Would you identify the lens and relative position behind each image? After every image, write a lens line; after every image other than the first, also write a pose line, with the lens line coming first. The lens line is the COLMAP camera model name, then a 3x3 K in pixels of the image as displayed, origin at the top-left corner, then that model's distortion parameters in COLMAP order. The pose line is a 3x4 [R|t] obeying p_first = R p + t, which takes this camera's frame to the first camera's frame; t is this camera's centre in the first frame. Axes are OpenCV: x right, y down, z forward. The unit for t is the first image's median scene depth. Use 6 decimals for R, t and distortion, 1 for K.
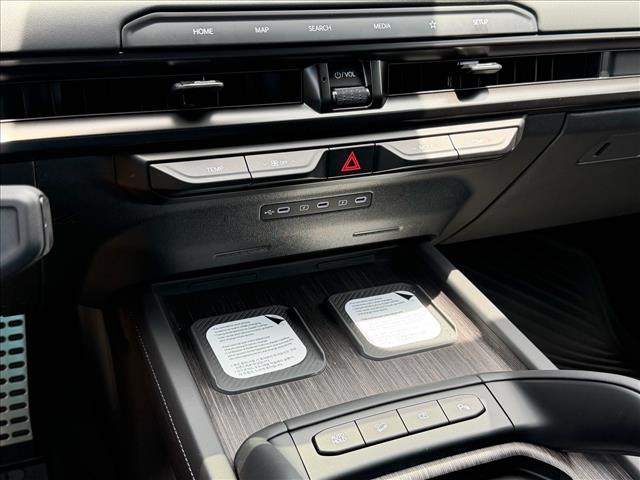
lens RADIAL K [[771.5, 0, 320.0], [0, 771.5, 240.0], [0, 0, 1]] dist [0.216298, -0.472932]
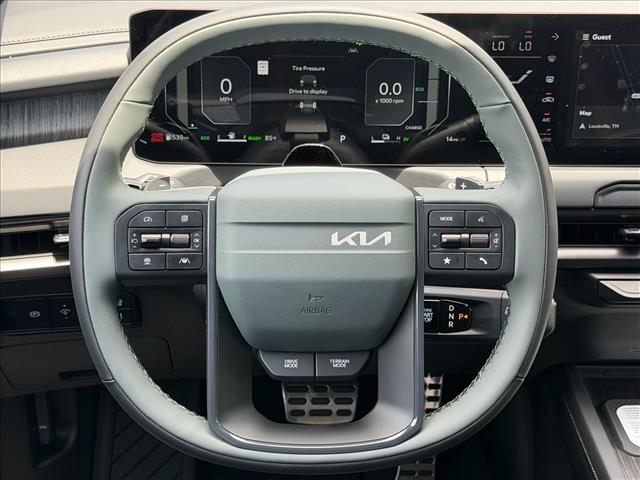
lens RADIAL K [[1107.6, 0, 320.0], [0, 1107.6, 240.0], [0, 0, 1]] dist [0.102923, -0.040404]
pose [[0.925567, 0.105349, -0.363630, 0.046372], [-0.136024, 0.988903, -0.059729, 0.022111], [0.353303, 0.104746, 0.929626, -1.044338]]
